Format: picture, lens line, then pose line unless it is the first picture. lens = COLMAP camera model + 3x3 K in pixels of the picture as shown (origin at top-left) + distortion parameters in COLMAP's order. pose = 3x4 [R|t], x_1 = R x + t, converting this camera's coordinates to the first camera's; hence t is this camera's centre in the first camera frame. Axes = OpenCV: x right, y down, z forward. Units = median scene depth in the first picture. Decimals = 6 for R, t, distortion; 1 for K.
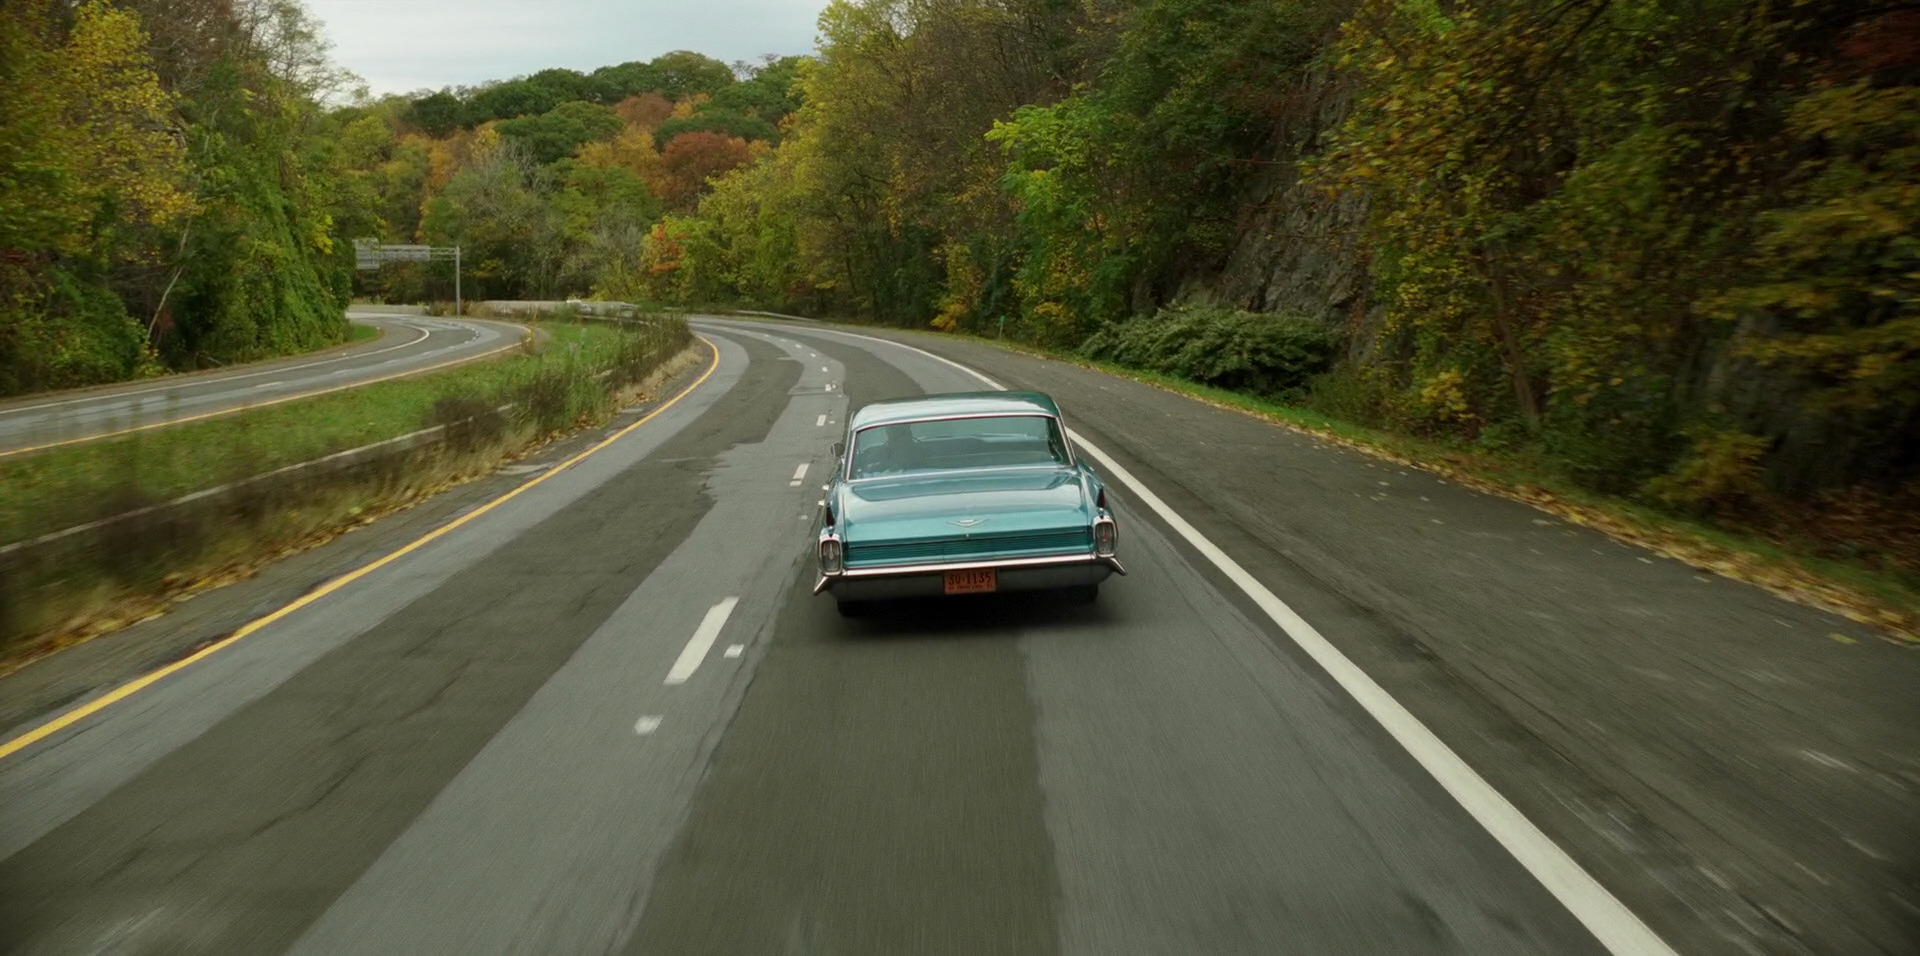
lens RADIAL K [[2610.8, 0, 958.0], [0, 2610.8, 471.9], [0, 0, 1]] dist [-0.086732, 0.000000]
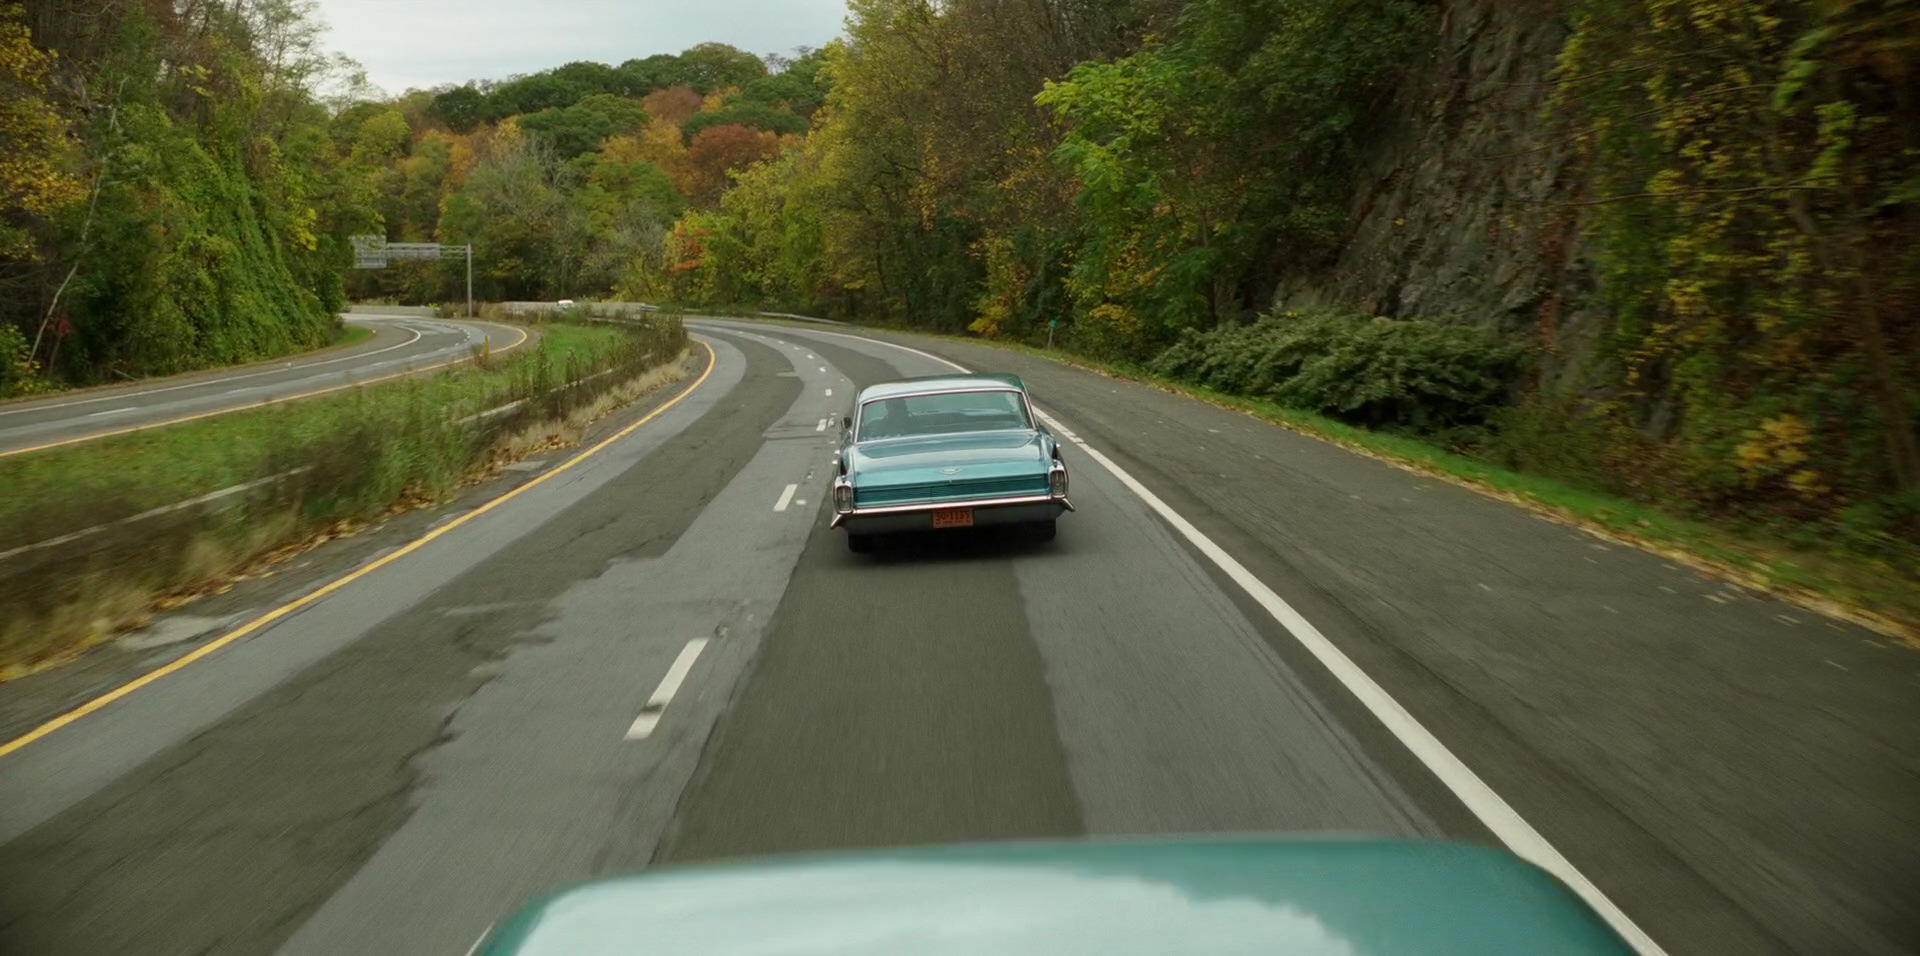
lens RADIAL K [[2610.8, 0, 956.2], [0, 2610.8, 472.8], [0, 0, 1]] dist [-0.086732, 0.000000]
pose [[0.999873, 0.000605, -0.015912, -0.000366], [-0.000602, 1.000000, 0.000196, -0.005976], [0.015912, -0.000186, 0.999873, 0.086930]]
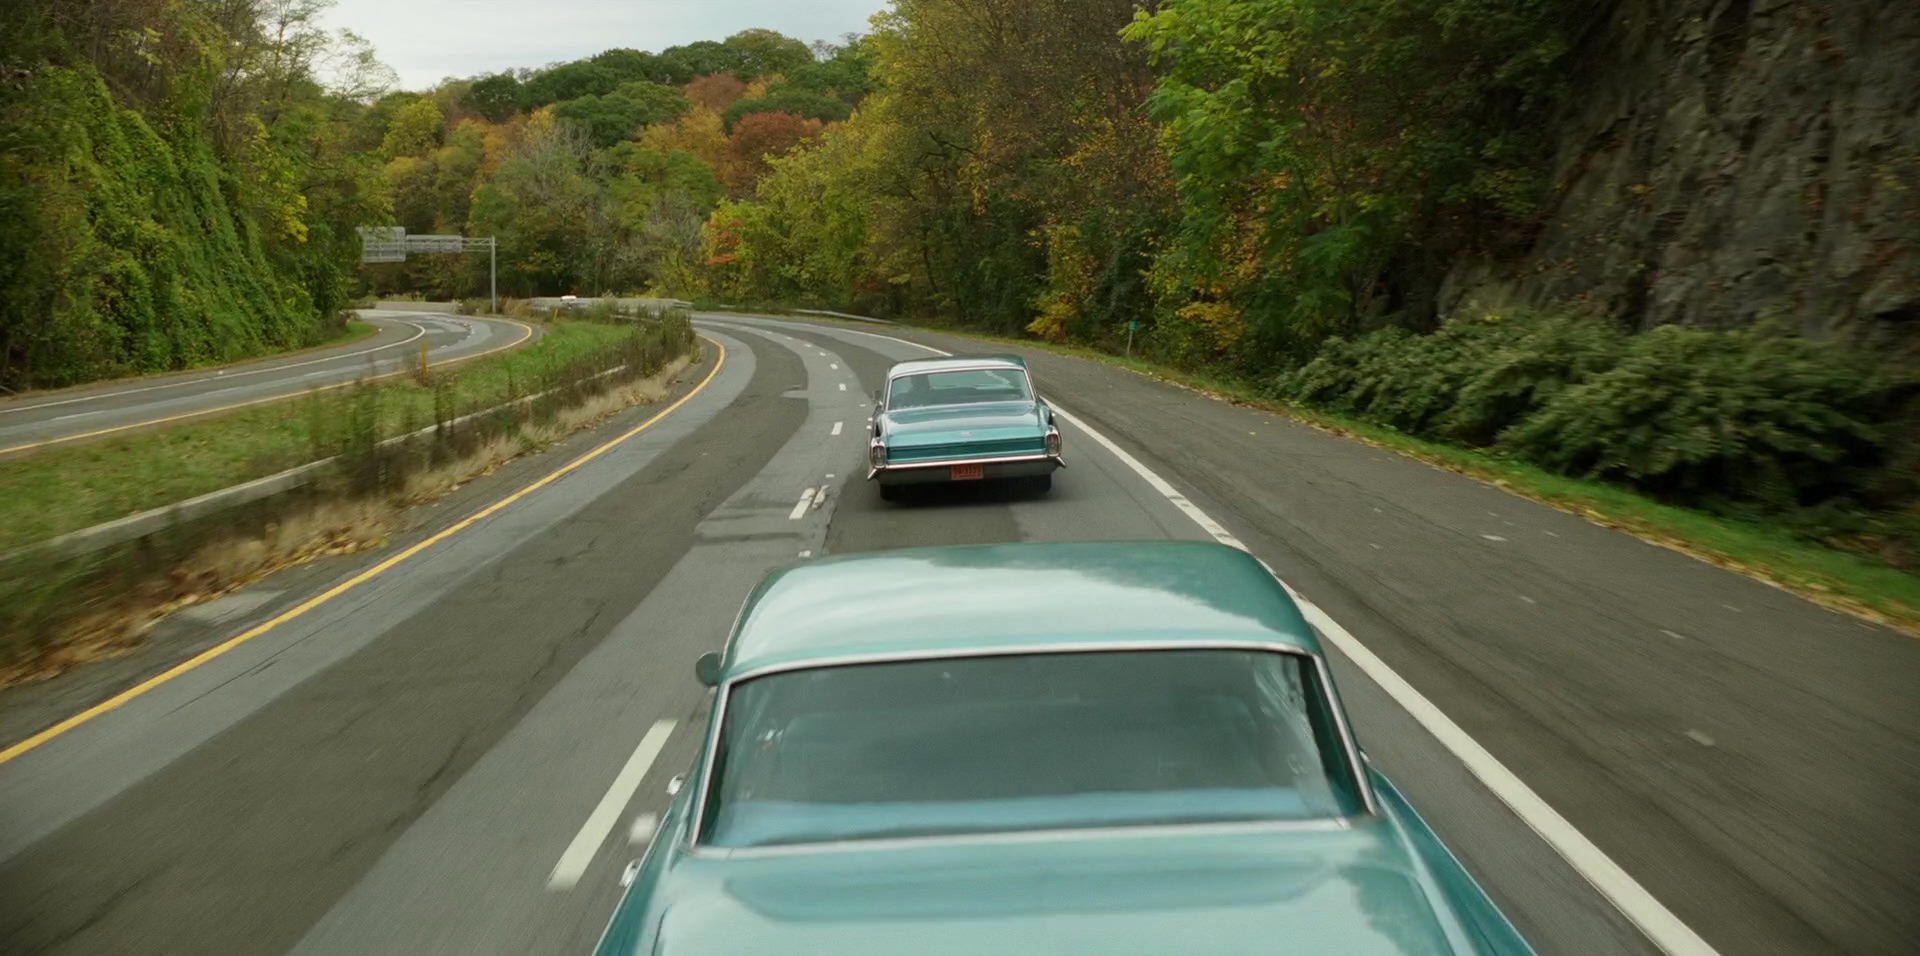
lens RADIAL K [[2610.8, 0, 954.8], [0, 2610.8, 471.0], [0, 0, 1]] dist [-0.086732, 0.000000]
pose [[0.999335, 0.002229, -0.036395, -0.002534], [-0.002183, 0.999997, 0.001310, -0.011915], [0.036397, -0.001230, 0.999337, 0.174038]]
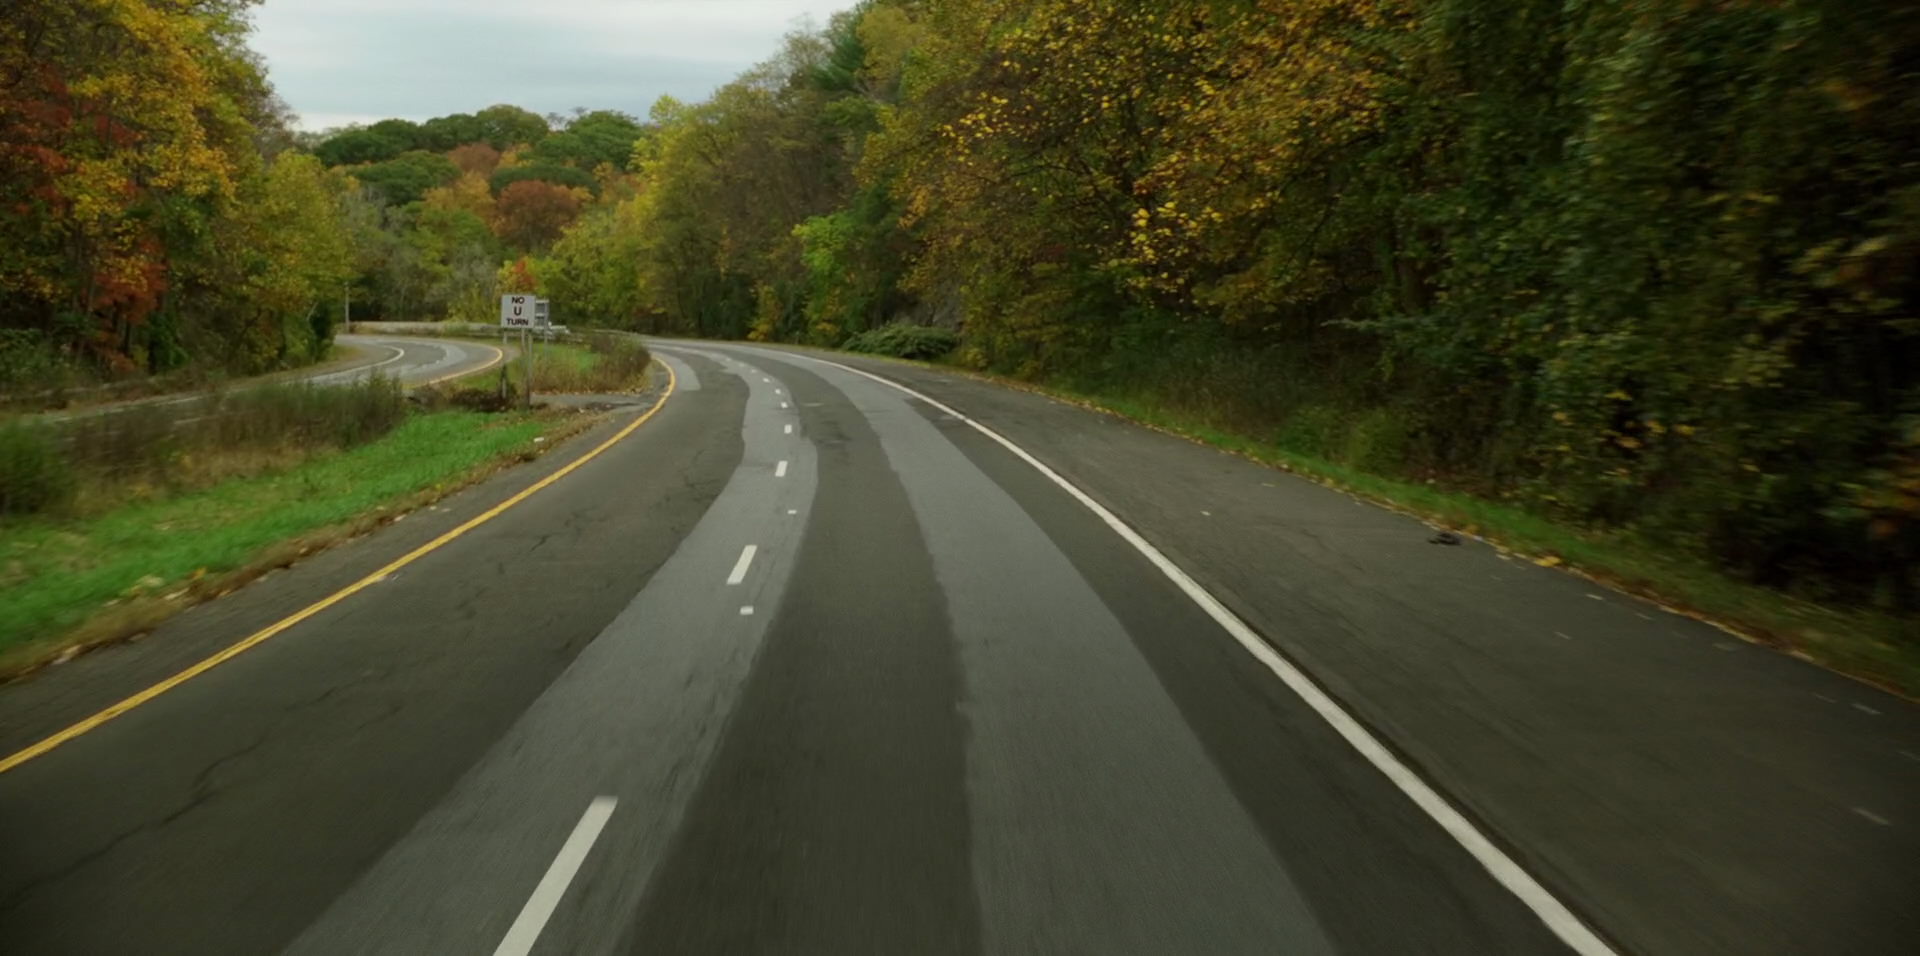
lens RADIAL K [[2610.8, 0, 963.9], [0, 2610.8, 486.9], [0, 0, 1]] dist [-0.086732, 0.000000]
pose [[0.996049, -0.001715, 0.088794, -0.014617], [0.002007, 0.999993, -0.003199, 0.026426], [-0.088788, 0.003365, 0.996045, -0.390353]]
